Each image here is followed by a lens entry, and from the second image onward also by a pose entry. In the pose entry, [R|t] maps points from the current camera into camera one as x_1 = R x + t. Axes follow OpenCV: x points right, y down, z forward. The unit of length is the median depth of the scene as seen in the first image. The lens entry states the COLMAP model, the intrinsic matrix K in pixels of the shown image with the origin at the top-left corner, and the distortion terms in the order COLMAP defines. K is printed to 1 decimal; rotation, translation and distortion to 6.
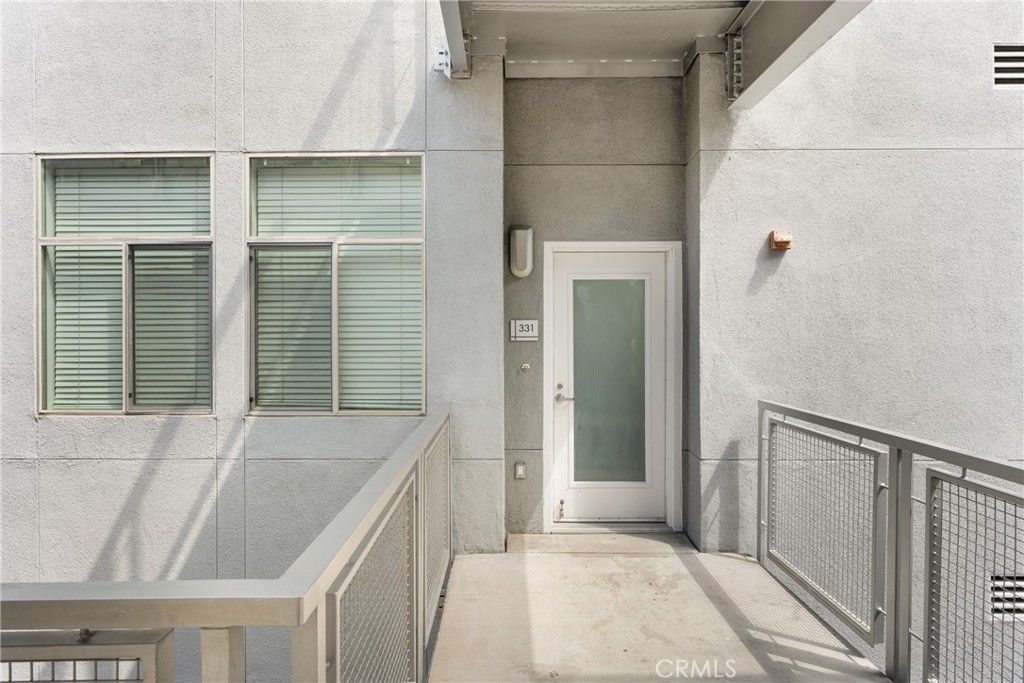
lens RADIAL K [[541.5, 0, 510.5], [0, 541.5, 337.5], [0, 0, 1]] dist [-0.000301, -0.000782]
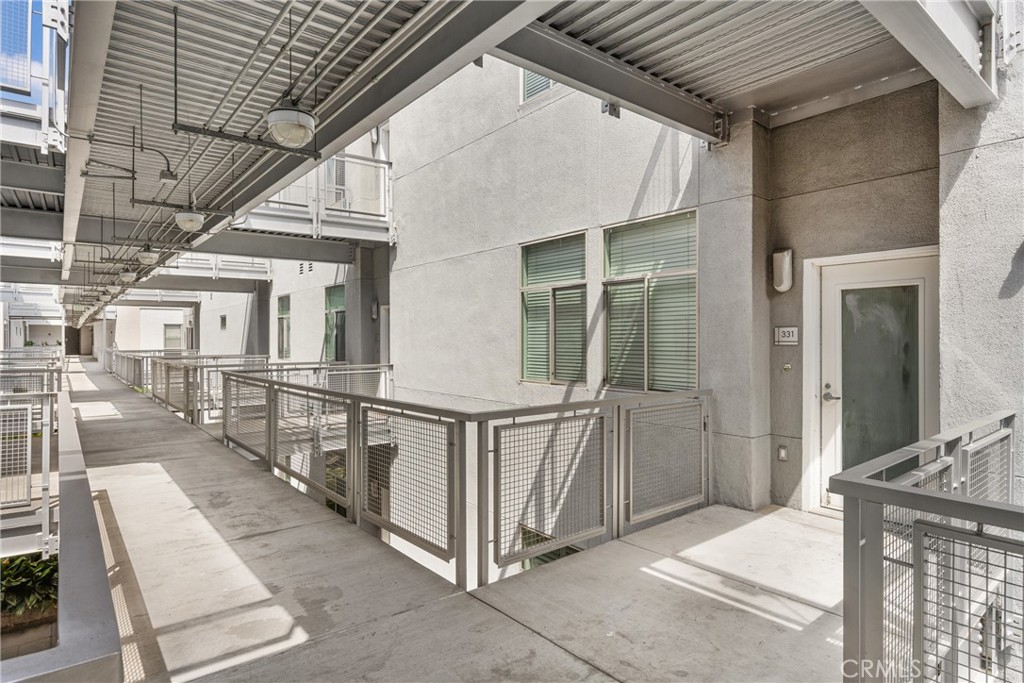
lens RADIAL K [[558.0, 0, 512.5], [0, 558.0, 340.0], [0, 0, 1]] dist [-0.000315, 0.000058]
pose [[0.630259, 0.001965, -0.776382, 0.631363], [-0.003375, 0.999994, -0.000208, -0.002465], [0.776378, 0.002752, 0.630262, -0.251526]]
